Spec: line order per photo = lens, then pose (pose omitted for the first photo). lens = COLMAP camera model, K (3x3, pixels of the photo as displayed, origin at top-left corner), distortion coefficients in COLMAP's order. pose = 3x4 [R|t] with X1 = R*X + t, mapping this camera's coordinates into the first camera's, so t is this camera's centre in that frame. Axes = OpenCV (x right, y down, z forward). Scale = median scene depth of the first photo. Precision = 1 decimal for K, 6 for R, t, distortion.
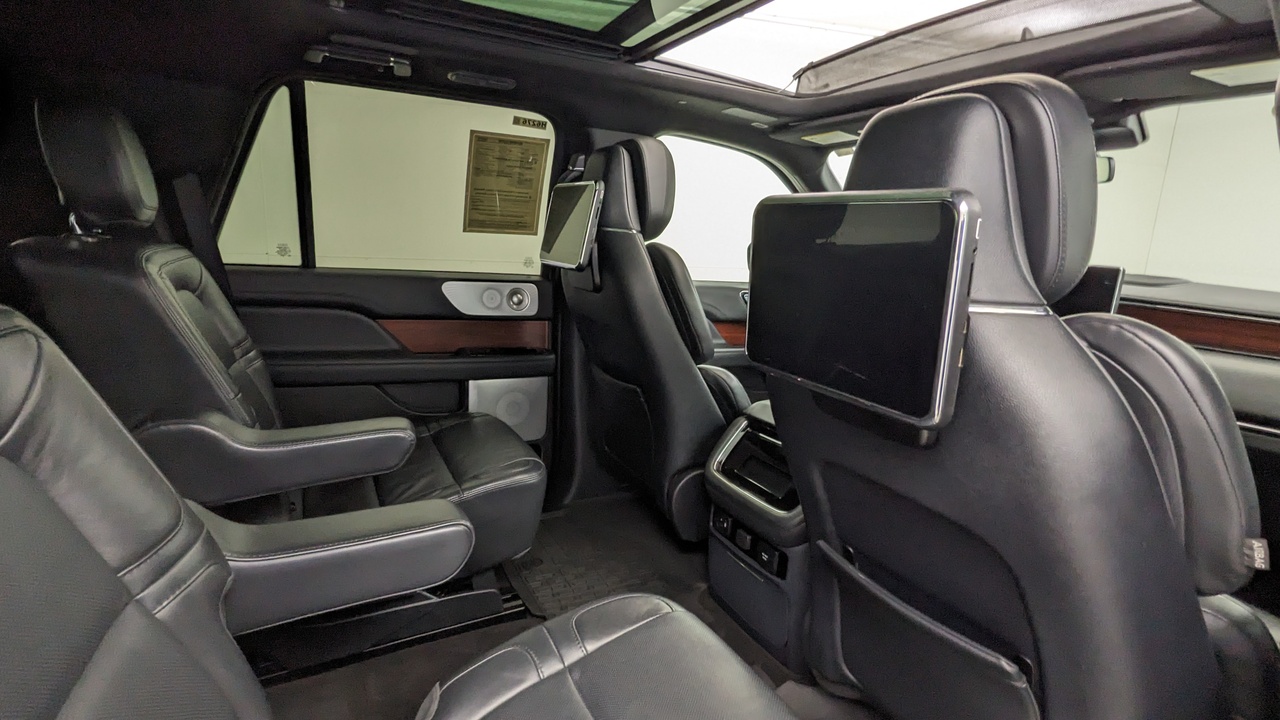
lens RADIAL K [[616.5, 0, 640.0], [0, 616.5, 360.0], [0, 0, 1]] dist [-0.001257, 0.000191]
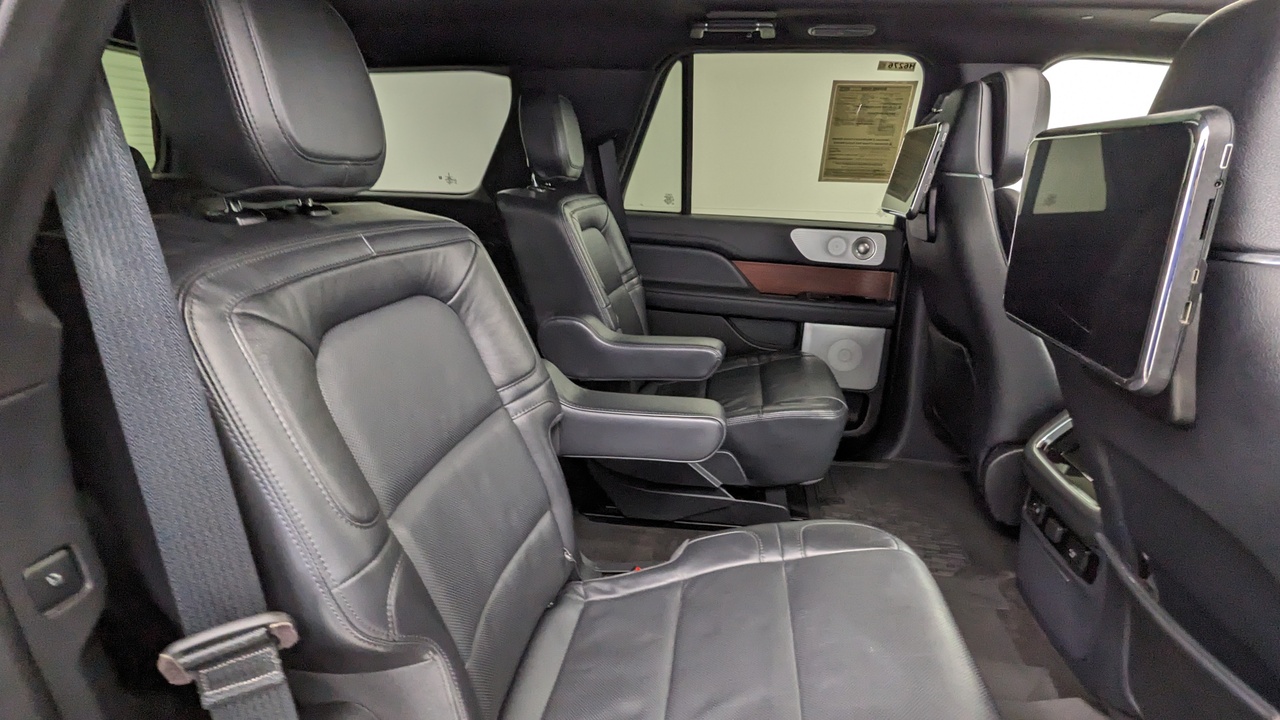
lens RADIAL K [[616.5, 0, 640.0], [0, 616.5, 360.0], [0, 0, 1]] dist [-0.001257, 0.000191]
pose [[0.805904, 0.146270, -0.573693, 0.147721], [-0.104075, 0.988912, 0.105934, 0.017372], [0.582827, -0.025666, 0.812191, -0.048515]]
